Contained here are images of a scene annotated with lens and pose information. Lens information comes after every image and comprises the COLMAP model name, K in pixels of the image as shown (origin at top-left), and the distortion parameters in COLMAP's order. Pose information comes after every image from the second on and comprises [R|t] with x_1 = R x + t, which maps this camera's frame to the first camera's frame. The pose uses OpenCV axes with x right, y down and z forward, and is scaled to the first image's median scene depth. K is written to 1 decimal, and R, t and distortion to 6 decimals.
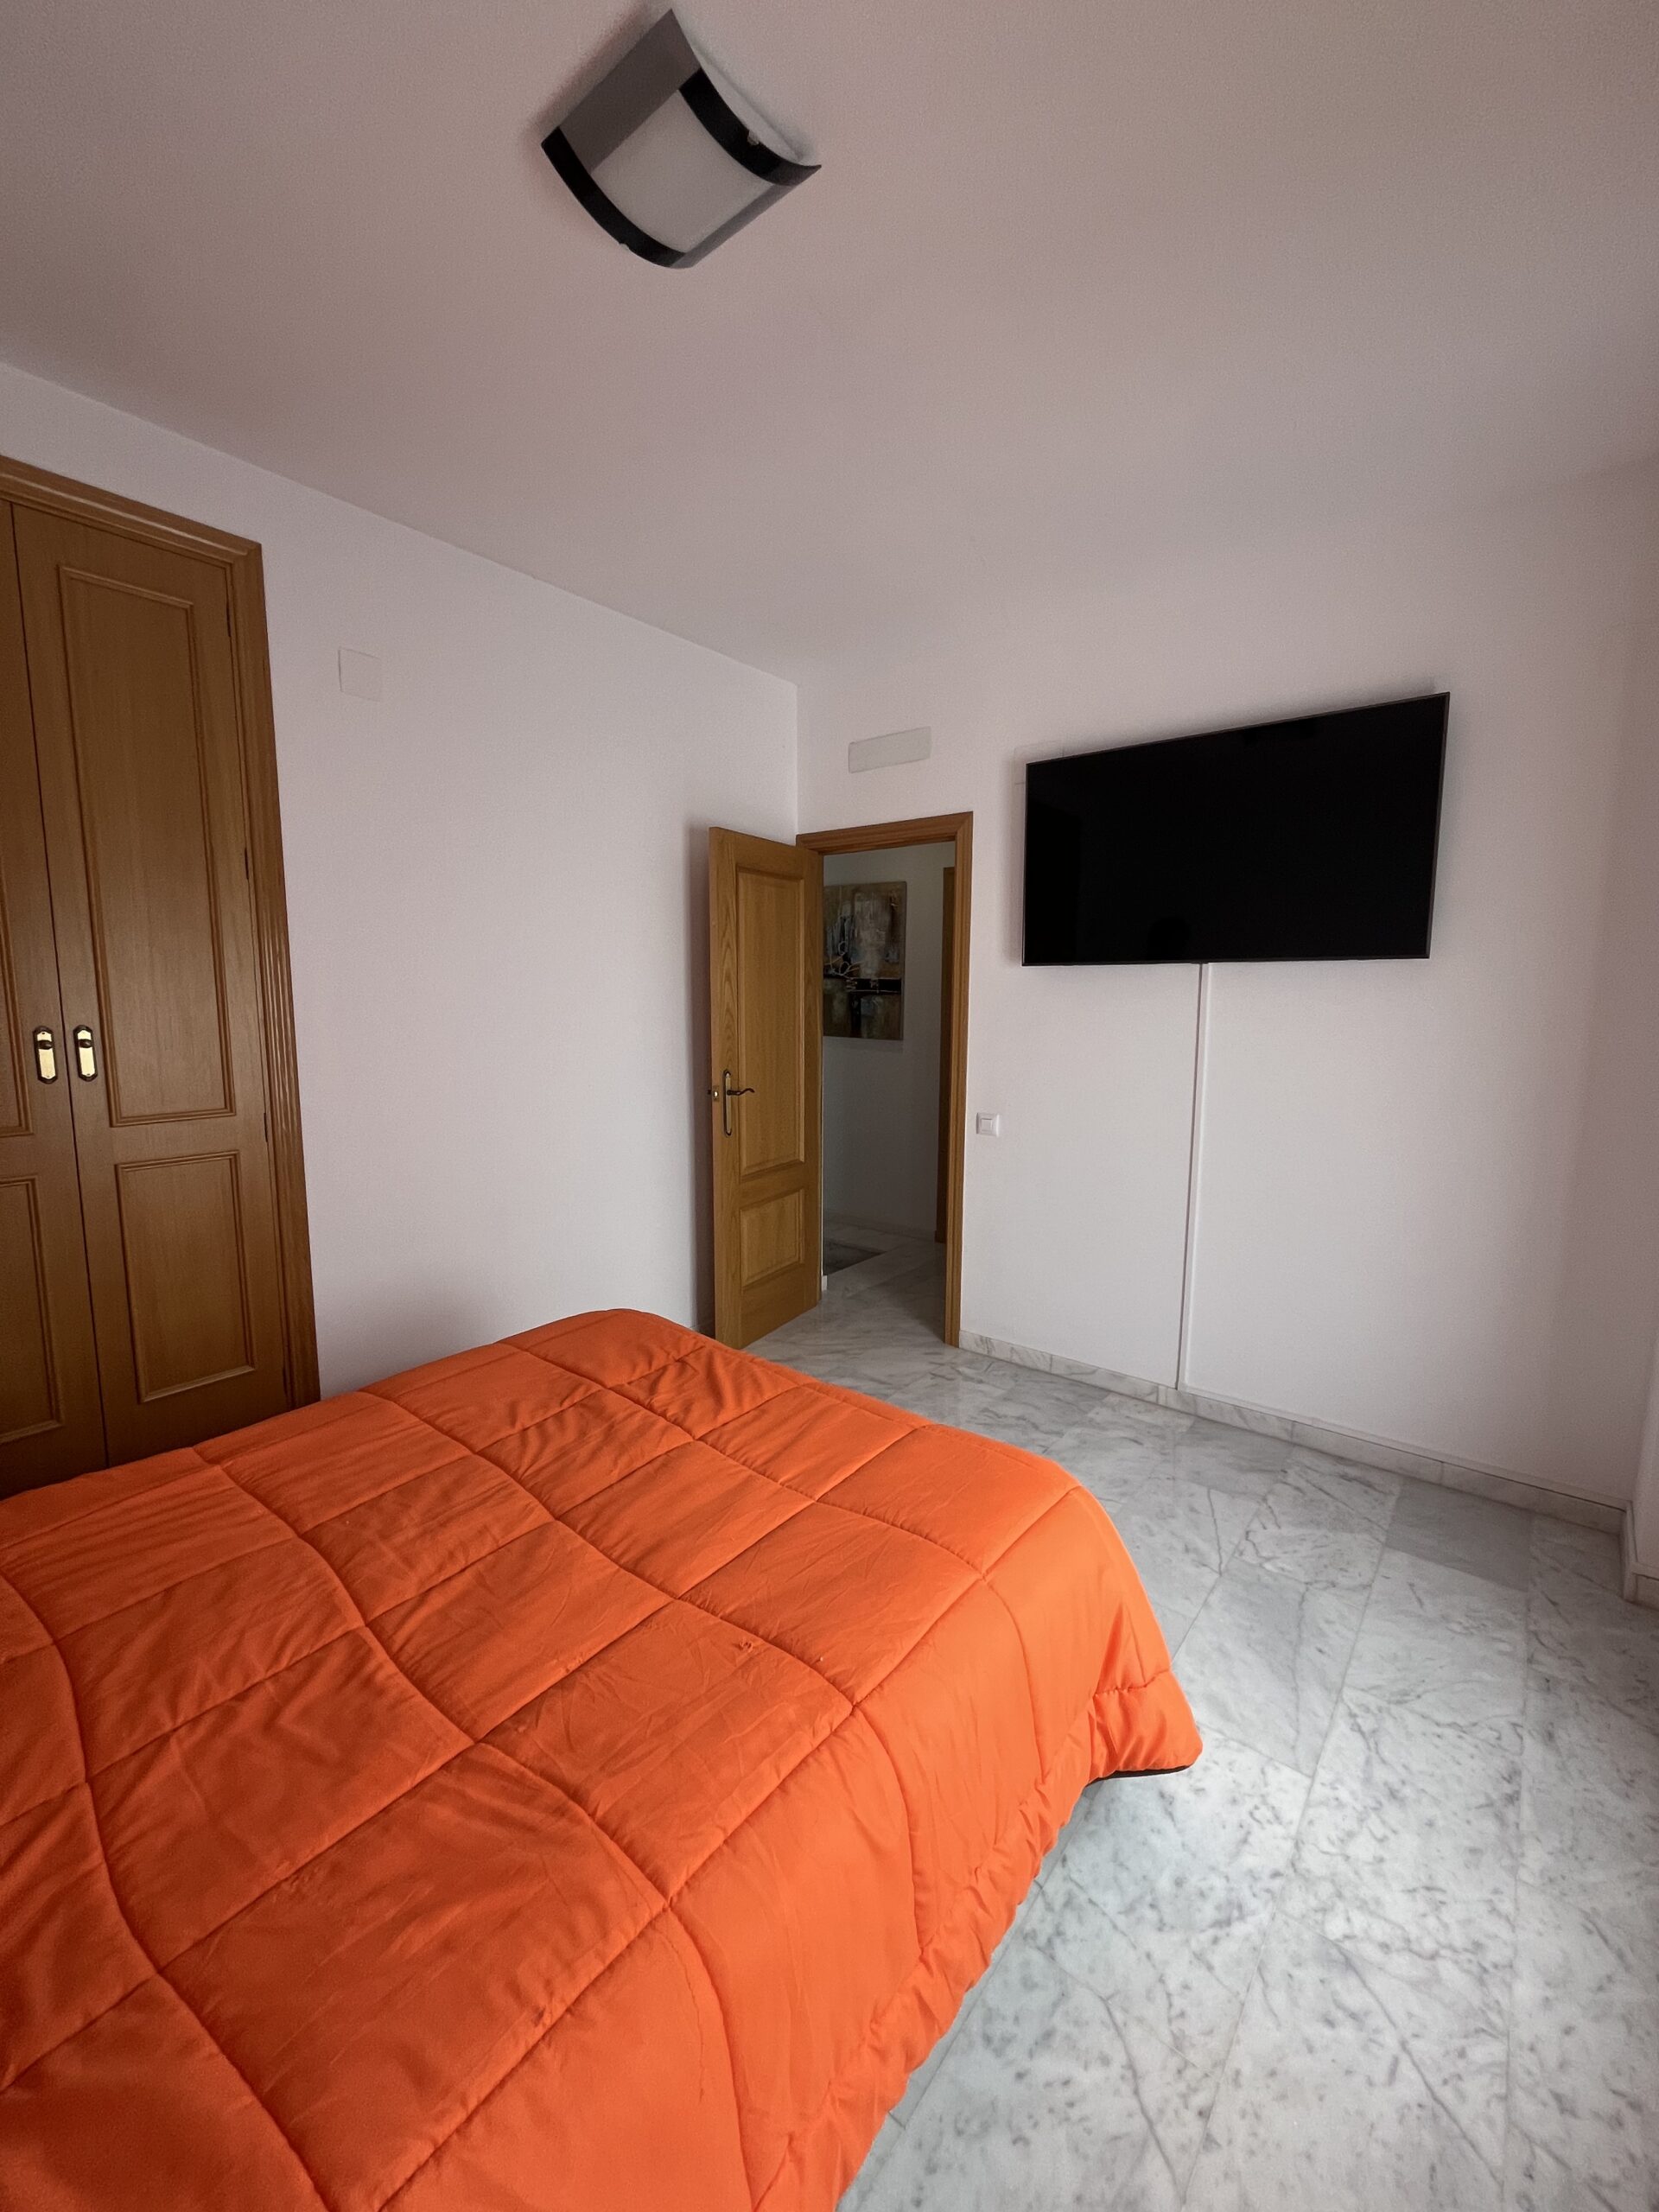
lens RADIAL K [[898.1, 0, 830.3], [0, 898.1, 1103.3], [0, 0, 1]] dist [-0.003648, 0.000764]
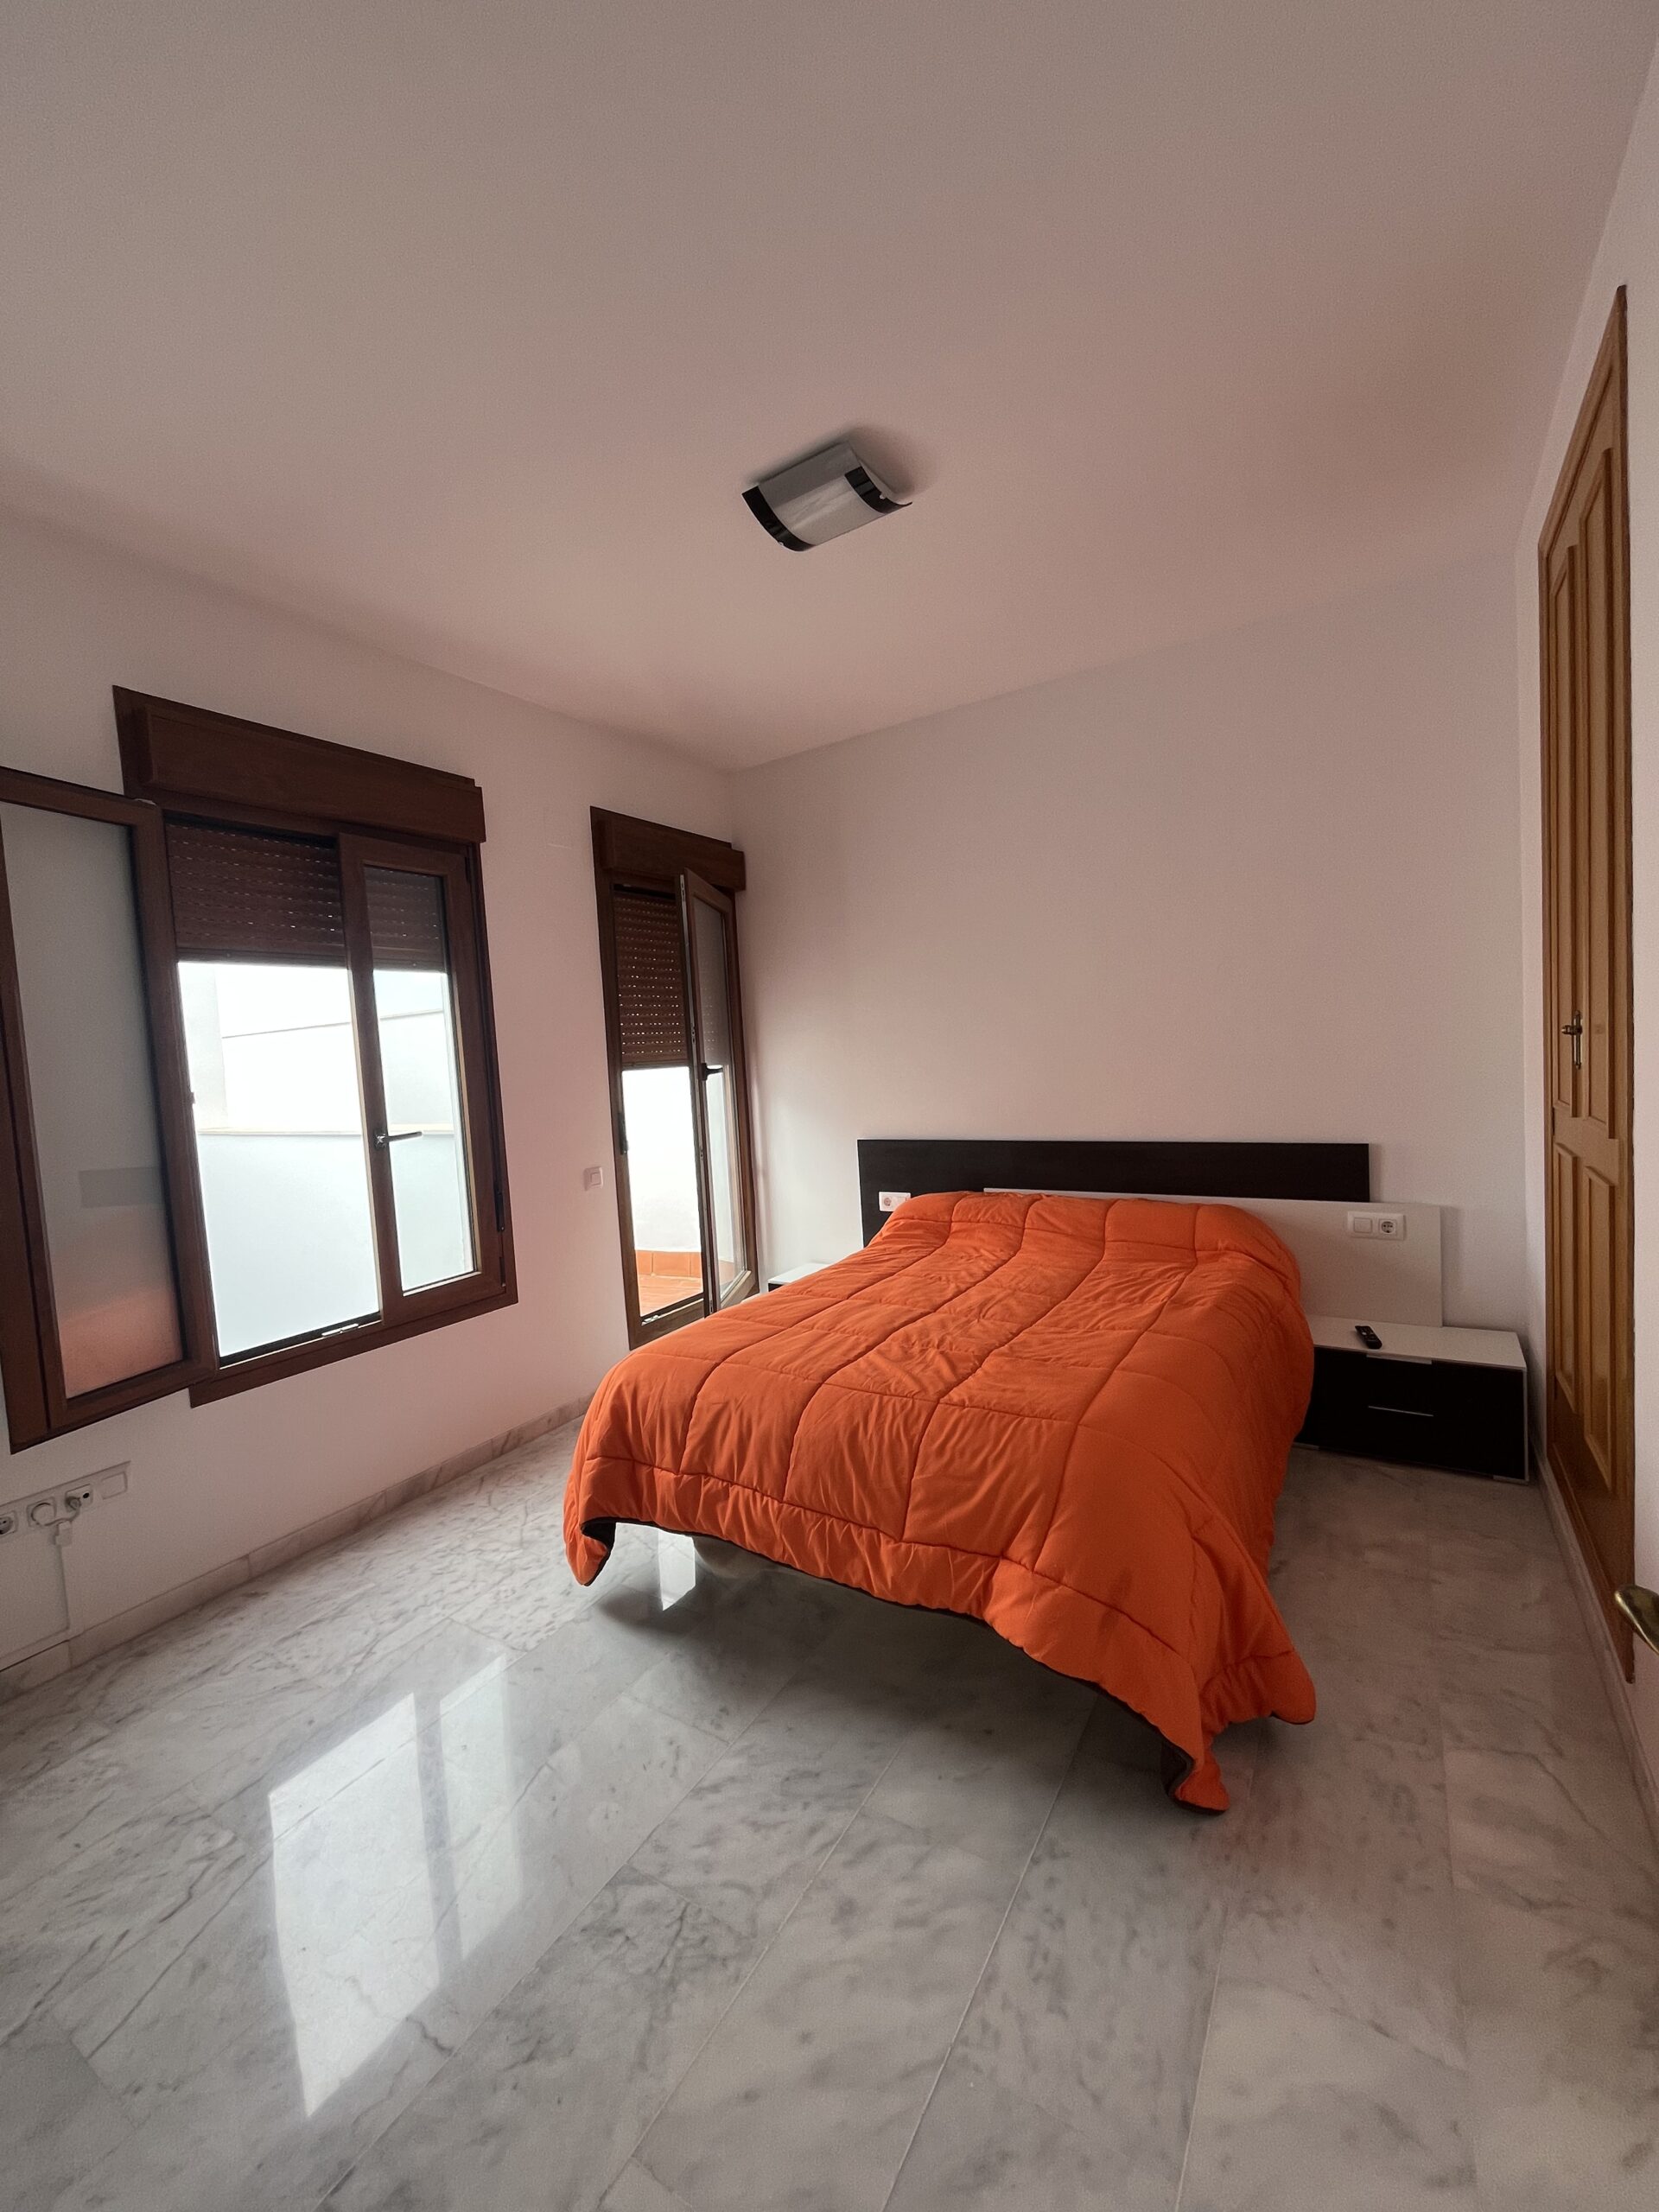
lens RADIAL K [[898.1, 0, 827.9], [0, 898.1, 1104.7], [0, 0, 1]] dist [-0.003648, 0.000764]
pose [[-0.991024, 0.062121, -0.118378, 0.071870], [0.039286, 0.981712, 0.186276, -0.237137], [0.127784, 0.179953, -0.975340, 2.169273]]
